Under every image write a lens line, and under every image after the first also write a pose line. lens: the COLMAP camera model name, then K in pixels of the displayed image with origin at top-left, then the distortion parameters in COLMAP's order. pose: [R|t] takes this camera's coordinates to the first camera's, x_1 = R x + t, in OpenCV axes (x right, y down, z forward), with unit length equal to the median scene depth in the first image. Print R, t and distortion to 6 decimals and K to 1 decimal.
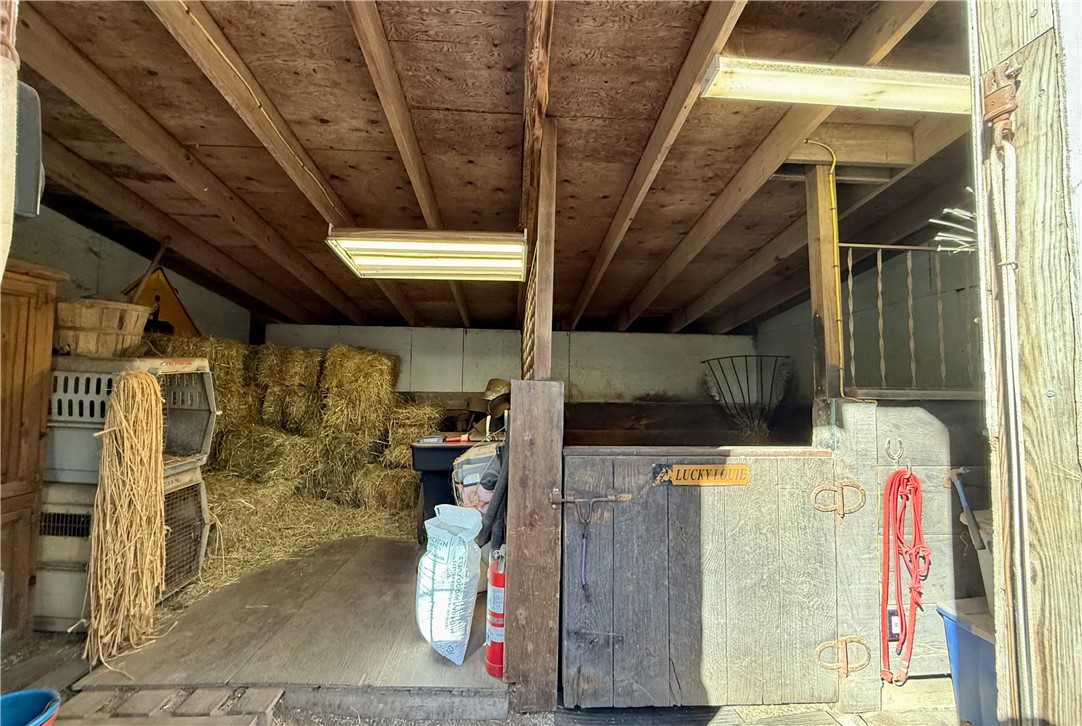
lens RADIAL K [[442.2, 0, 542.7], [0, 442.2, 361.3], [0, 0, 1]] dist [0.000643, 0.000002]
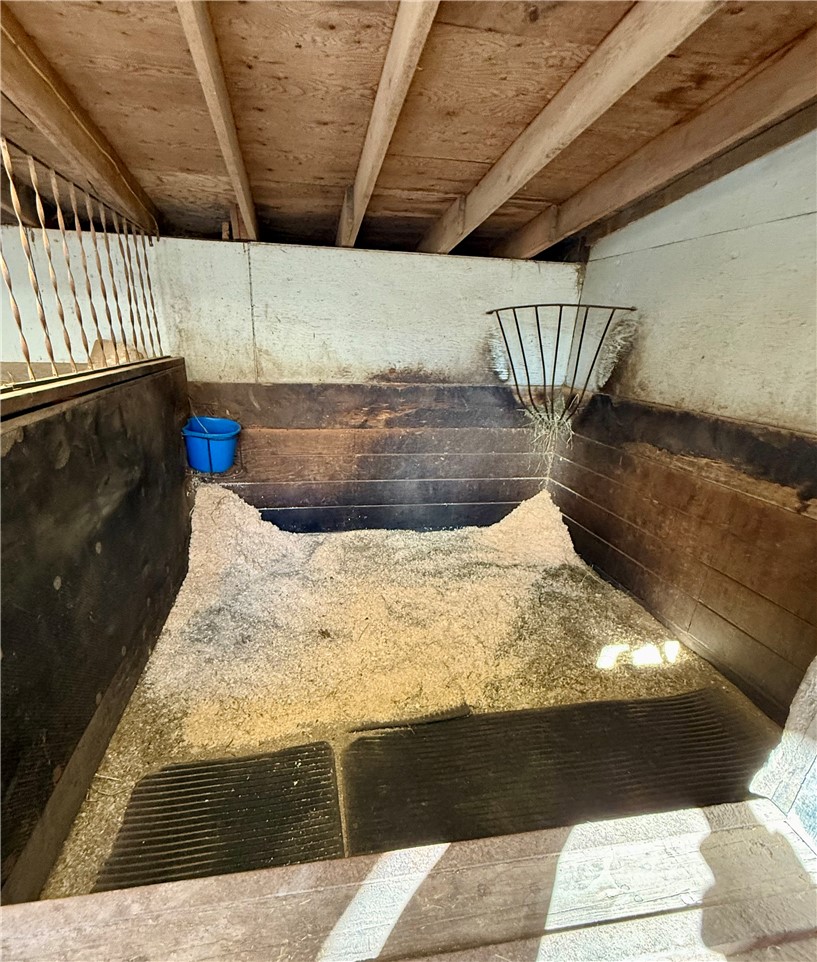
lens RADIAL K [[411.2, 0, 405.2], [0, 411.2, 483.4], [0, 0, 1]] dist [0.000476, -0.000074]
pose [[0.994398, -0.022414, 0.103301, 0.195185], [-0.024703, 0.900926, 0.433270, -0.027758], [-0.102778, -0.433394, 0.895325, 0.436053]]
